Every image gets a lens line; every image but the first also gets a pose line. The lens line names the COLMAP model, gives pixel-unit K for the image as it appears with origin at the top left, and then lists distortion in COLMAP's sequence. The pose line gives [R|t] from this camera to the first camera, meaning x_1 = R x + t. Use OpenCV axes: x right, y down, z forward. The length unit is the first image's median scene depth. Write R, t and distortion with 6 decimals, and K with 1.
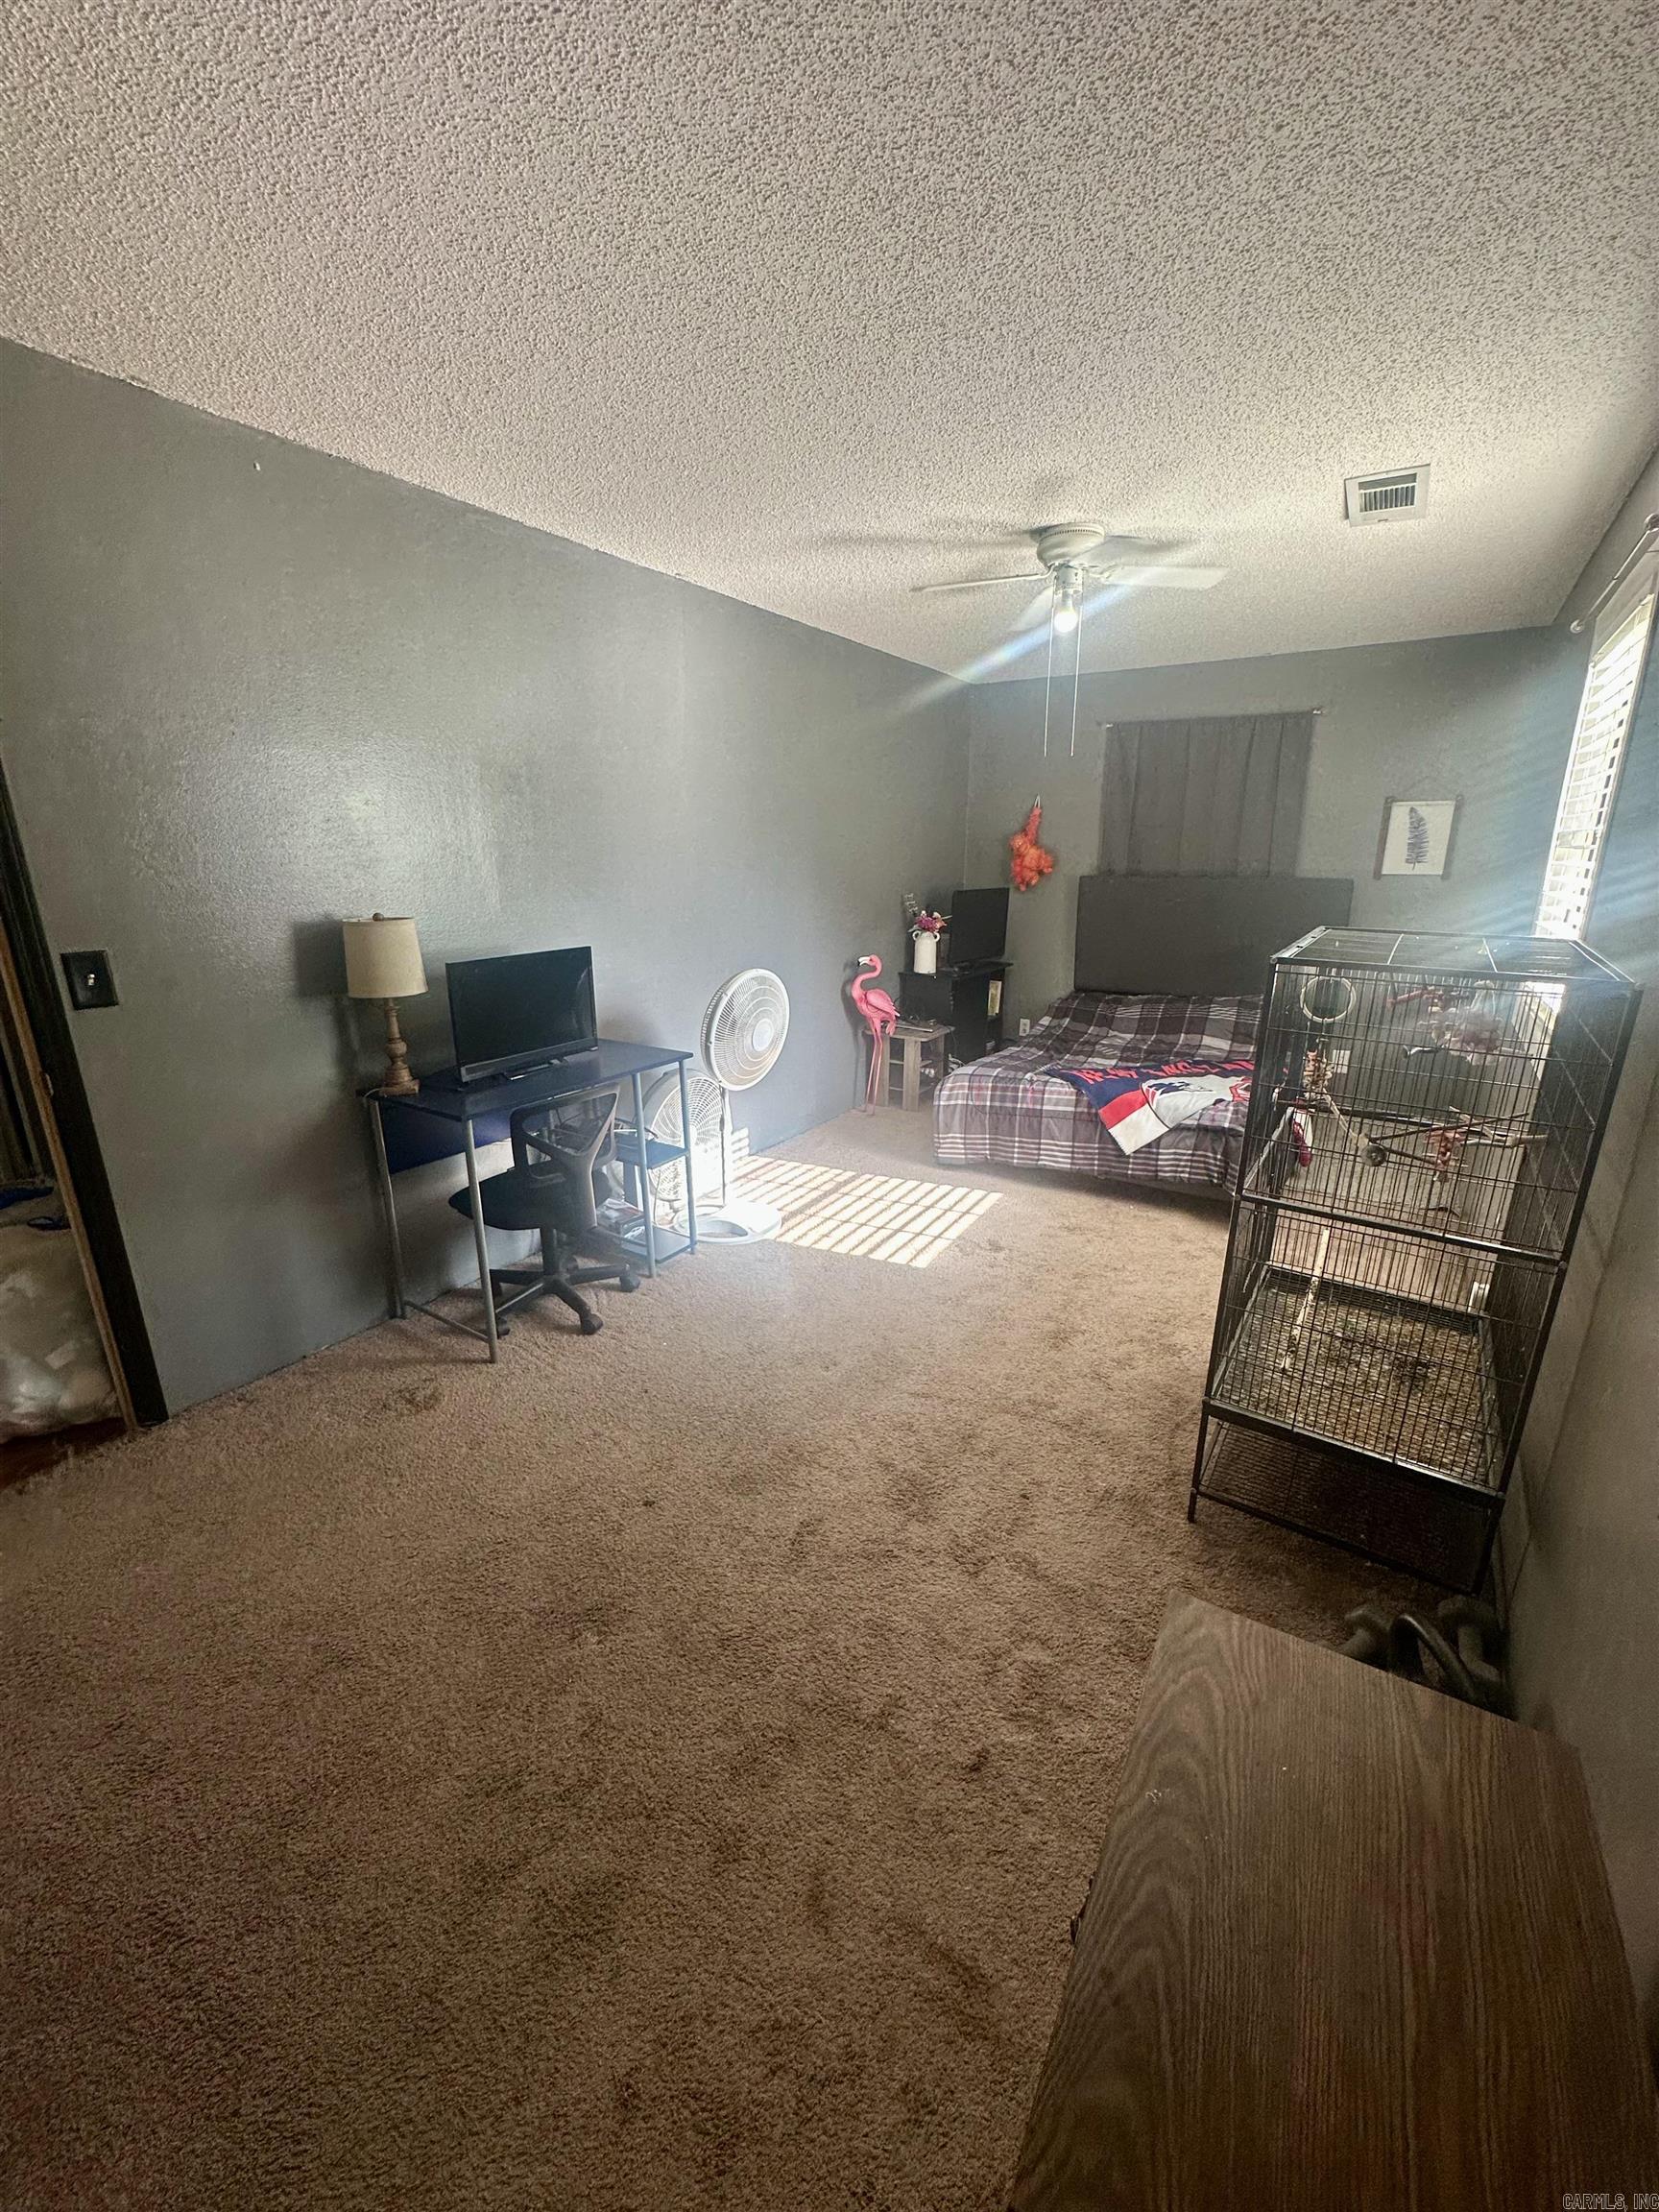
lens RADIAL K [[886.7, 0, 829.9], [0, 886.7, 1107.6], [0, 0, 1]] dist [-0.005153, 0.001498]
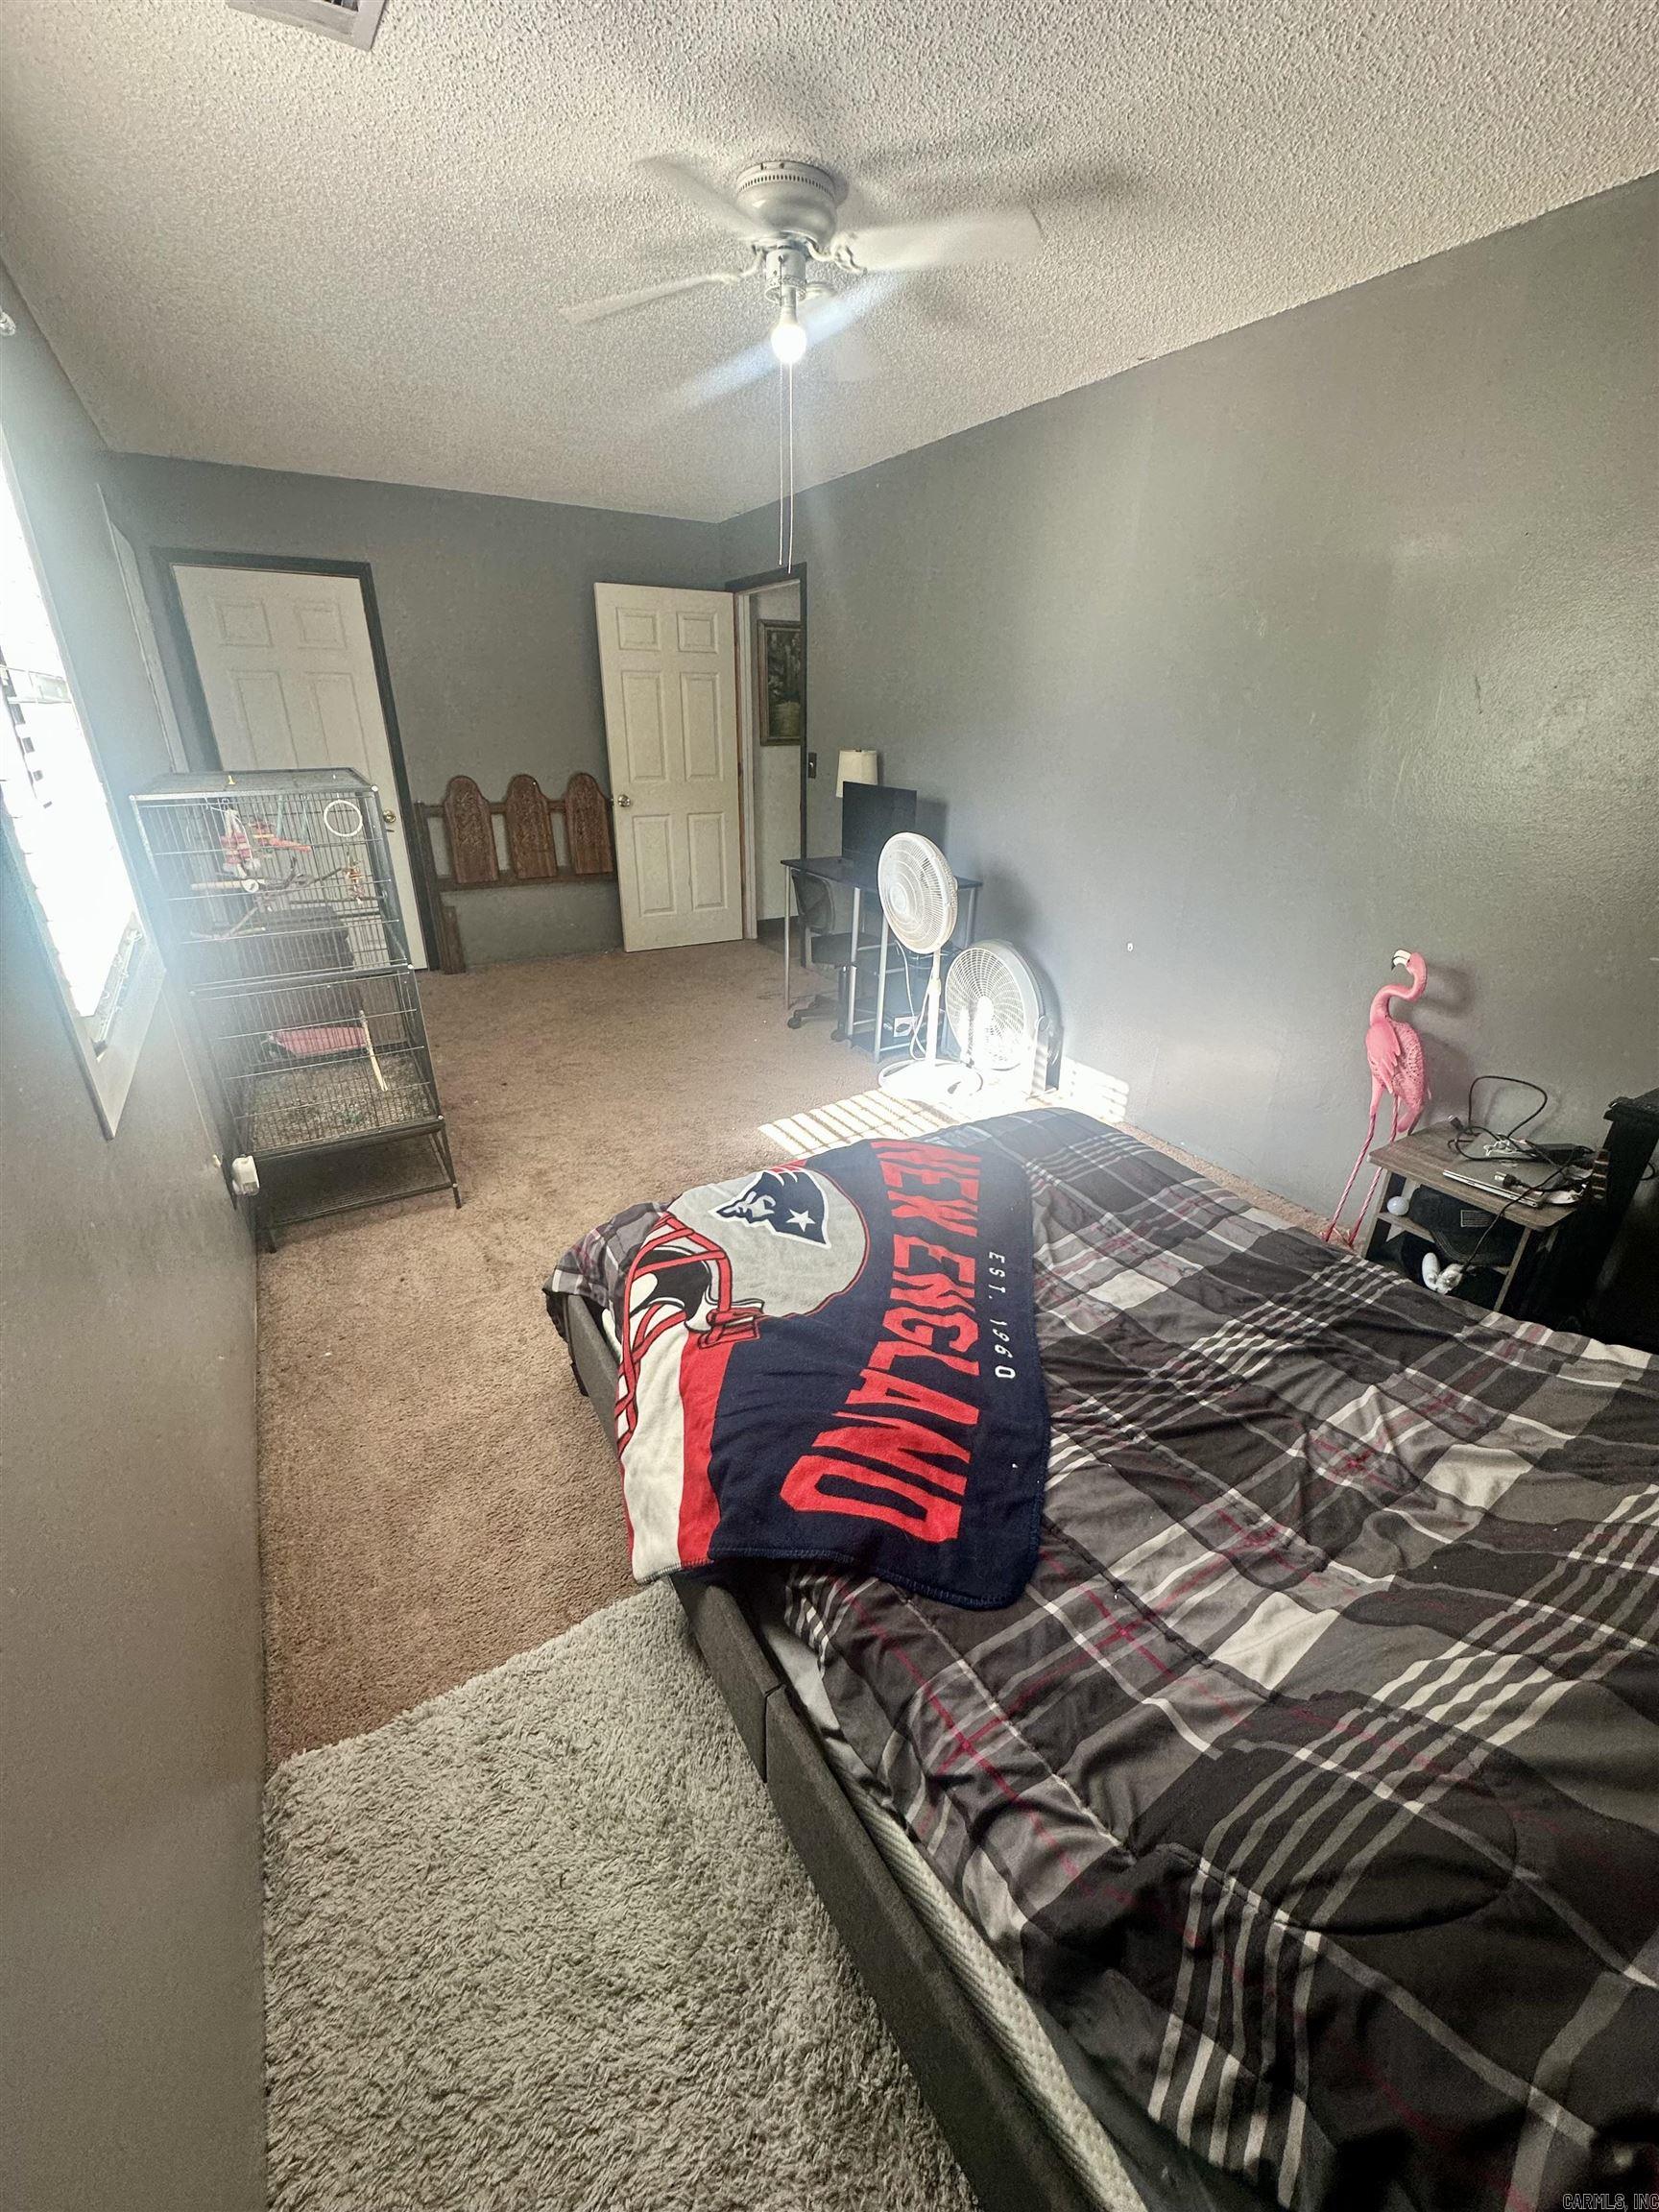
lens RADIAL K [[886.7, 0, 829.9], [0, 886.7, 1107.6], [0, 0, 1]] dist [-0.005153, 0.001498]
pose [[-0.441265, 0.361974, -0.821134, 0.806909], [-0.269998, 0.819085, 0.506163, -0.343328], [0.855796, 0.445056, -0.263701, 1.173946]]
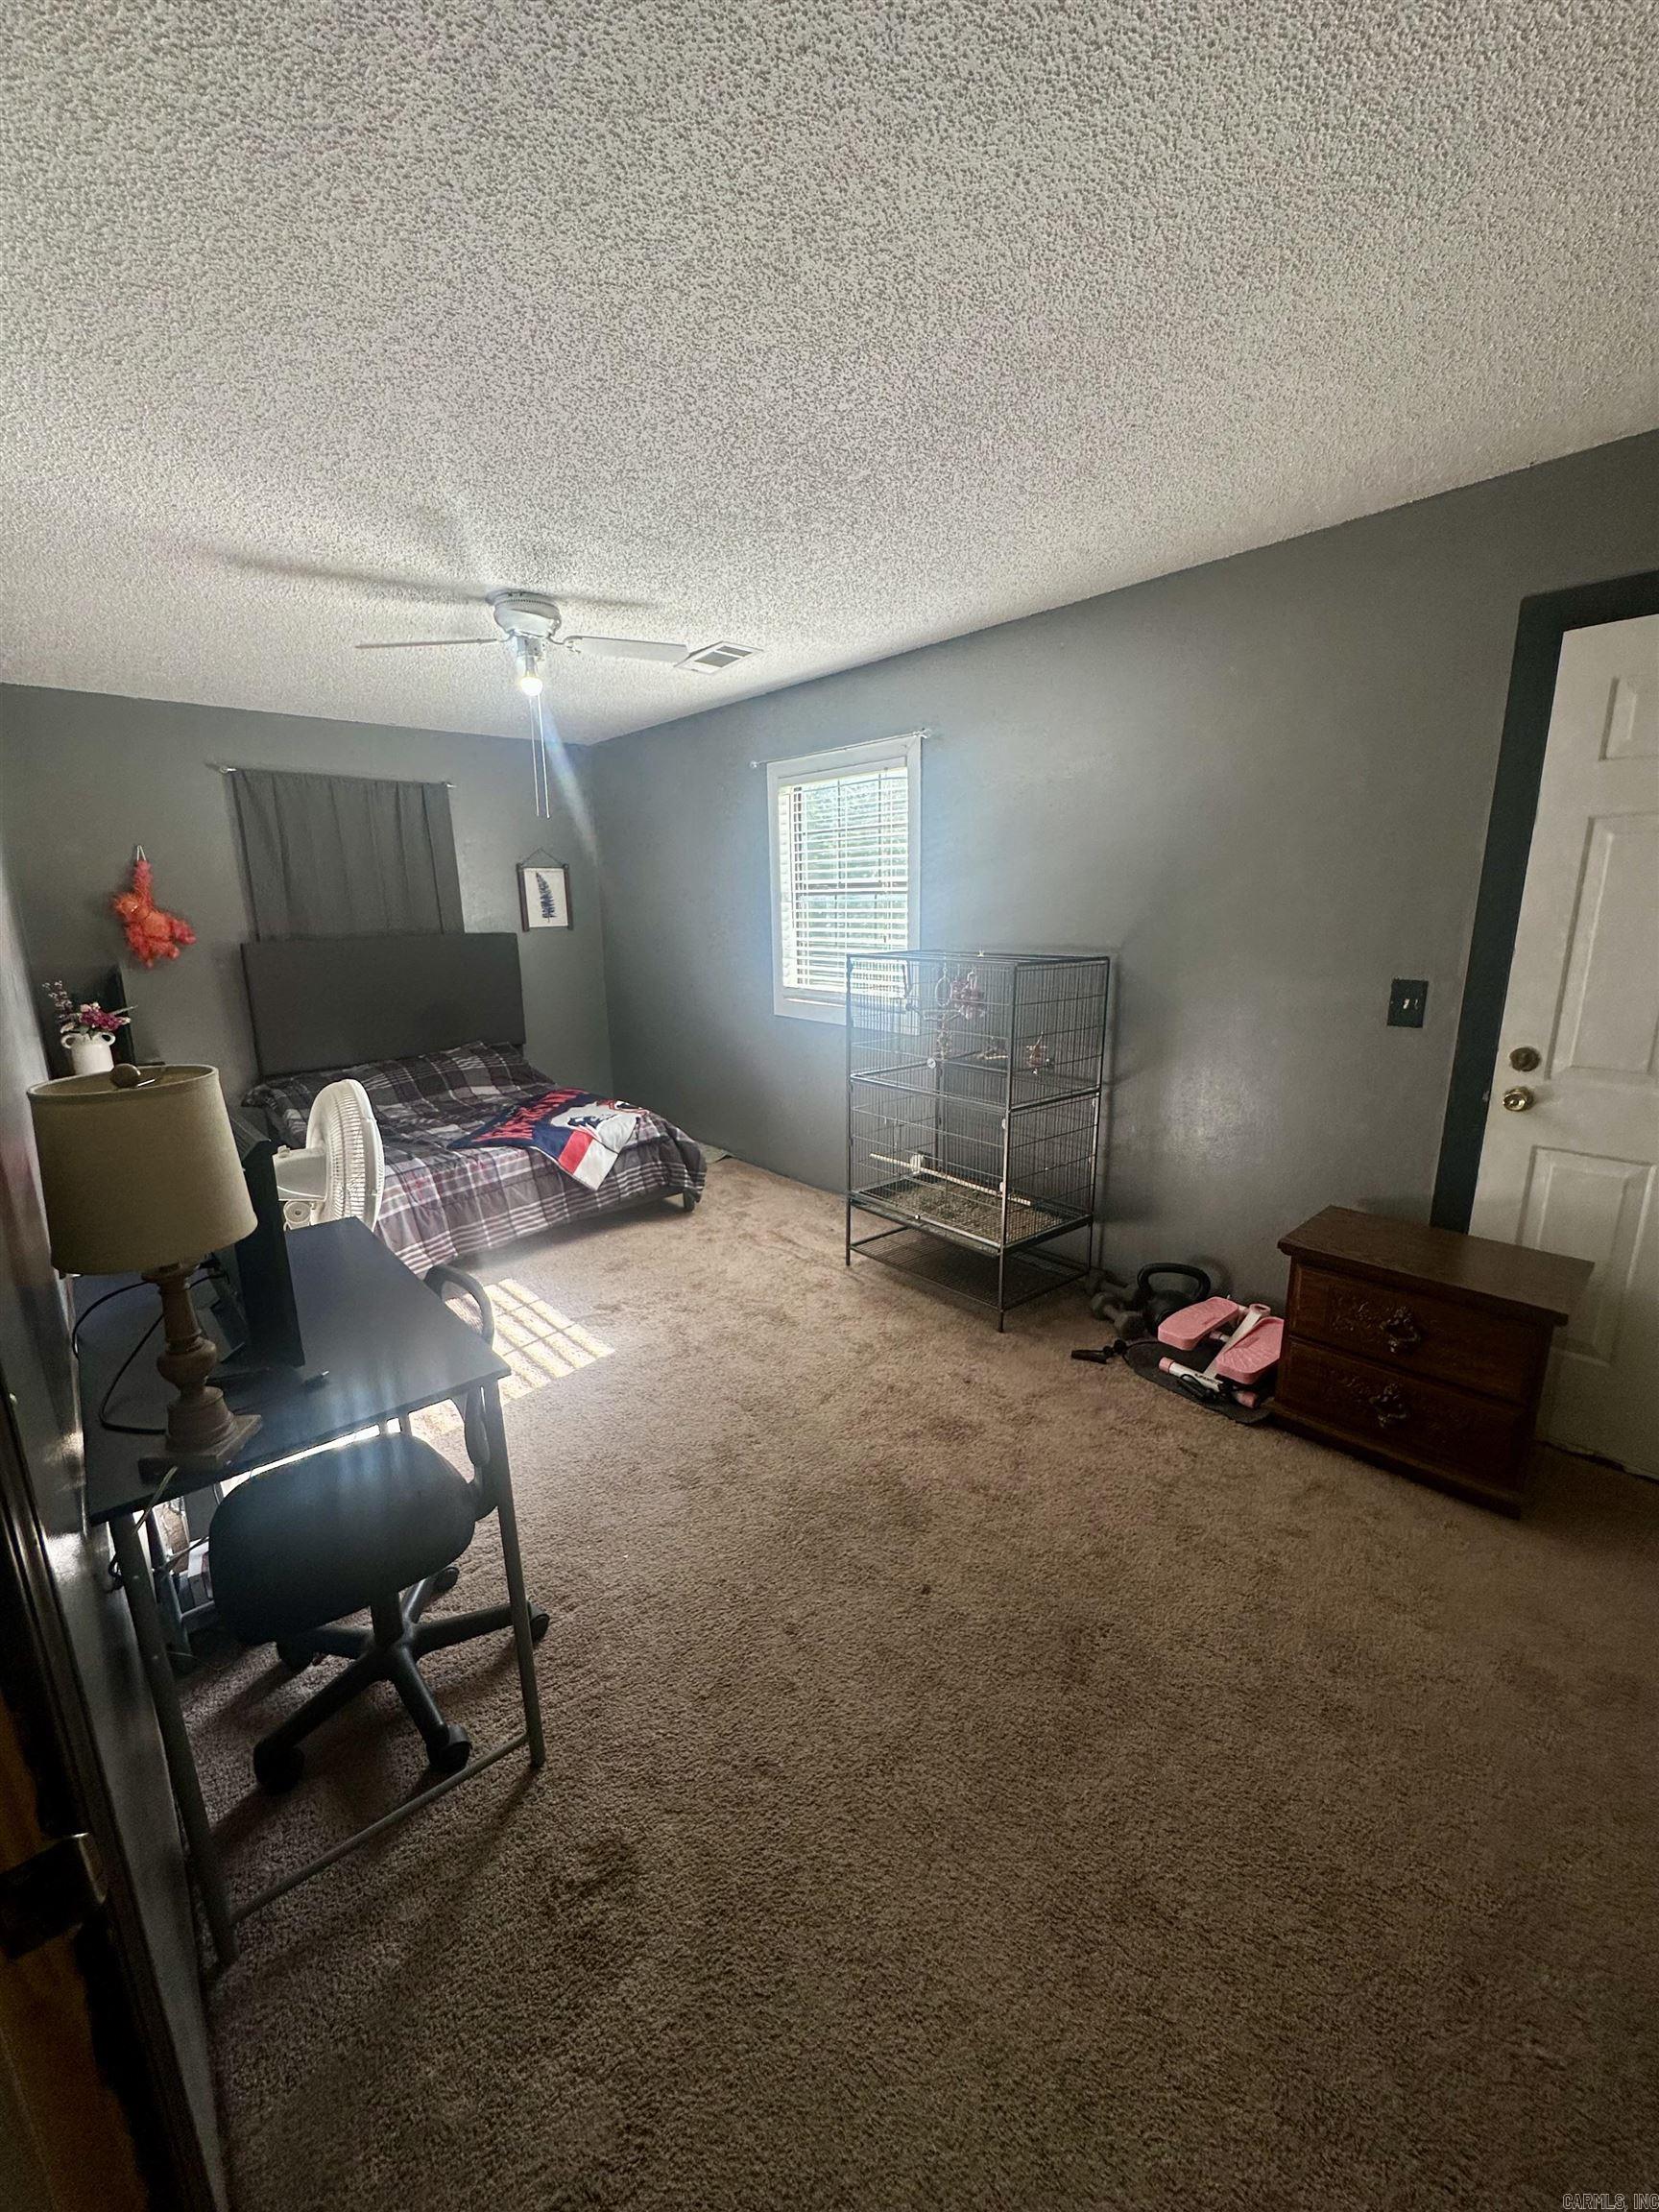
lens RADIAL K [[886.7, 0, 829.9], [0, 886.7, 1107.6], [0, 0, 1]] dist [-0.005153, 0.001498]
pose [[0.272150, -0.221745, 0.936357, -0.564915], [0.284790, 0.948053, 0.141741, -0.112081], [-0.919146, 0.228090, 0.321163, 0.383502]]
